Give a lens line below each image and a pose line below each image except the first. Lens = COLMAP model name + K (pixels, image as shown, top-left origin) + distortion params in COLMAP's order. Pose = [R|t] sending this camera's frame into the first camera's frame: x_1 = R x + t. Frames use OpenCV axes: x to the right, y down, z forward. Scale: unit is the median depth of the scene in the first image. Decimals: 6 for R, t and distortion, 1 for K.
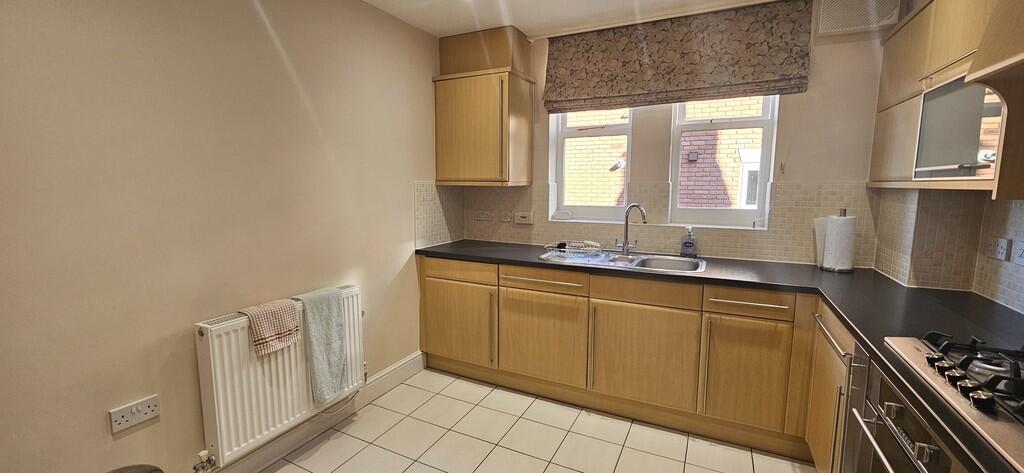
lens RADIAL K [[420.2, 0, 520.6], [0, 420.2, 240.0], [0, 0, 1]] dist [0.001546, -0.000639]
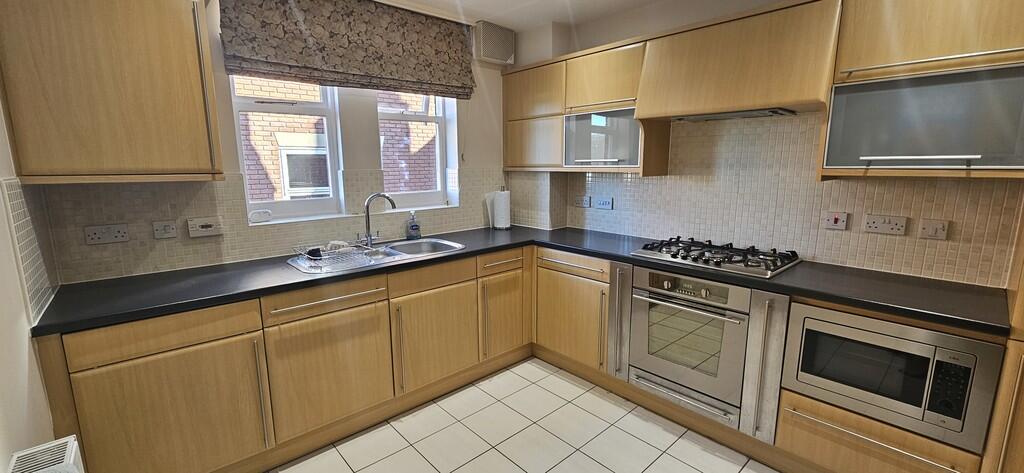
lens RADIAL K [[420.2, 0, 506.7], [0, 420.2, 238.3], [0, 0, 1]] dist [0.001546, -0.000639]
pose [[0.377394, -0.168268, 0.910637, -0.495048], [0.132291, 0.983064, 0.126826, -0.067364], [-0.916555, 0.072606, 0.393262, 0.362702]]
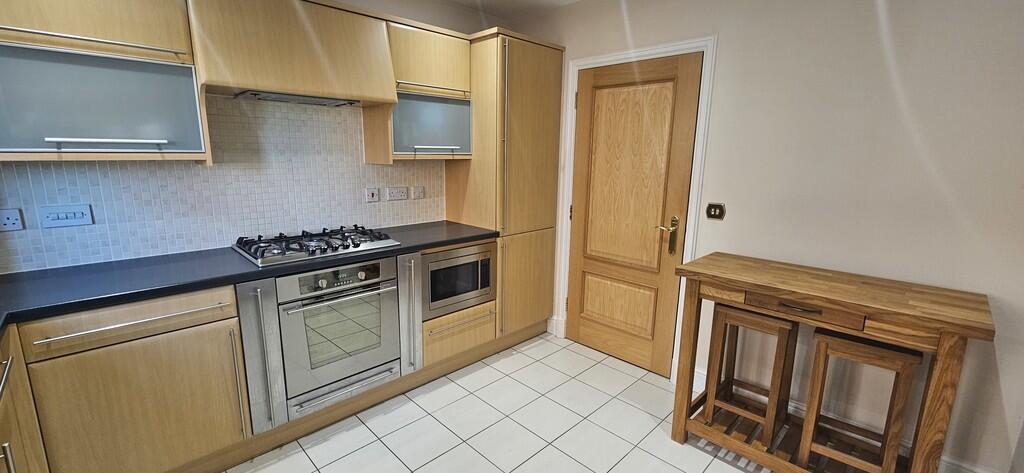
lens RADIAL K [[420.2, 0, 498.4], [0, 420.2, 239.7], [0, 0, 1]] dist [0.001546, -0.000639]
pose [[-0.936222, -0.085475, 0.340856, -0.181524], [0.033632, 0.943720, 0.329030, -0.140212], [-0.349797, 0.319509, -0.880657, 0.928652]]
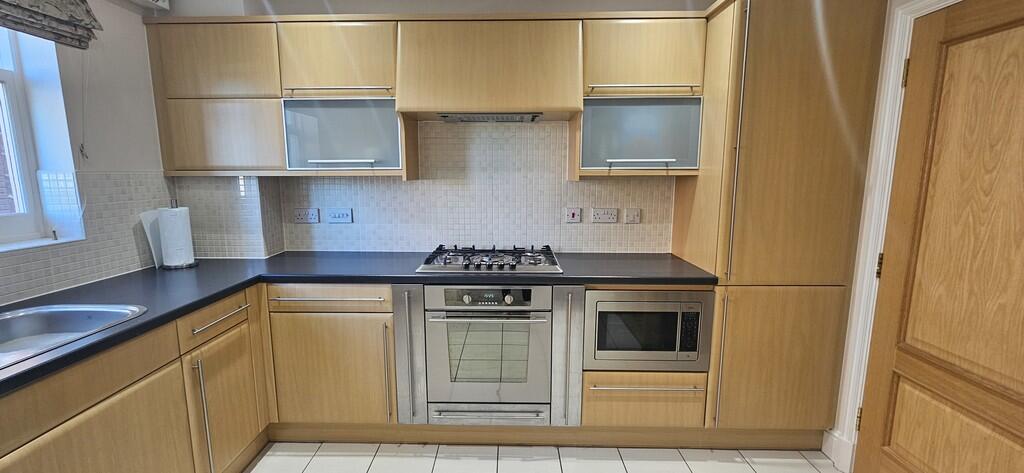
lens RADIAL K [[420.2, 0, 502.7], [0, 420.2, 238.7], [0, 0, 1]] dist [0.001546, -0.000639]
pose [[-0.416216, -0.141878, 0.898129, -0.314493], [0.123265, 0.969829, 0.210328, -0.081802], [-0.900872, 0.198250, -0.386170, 0.612577]]
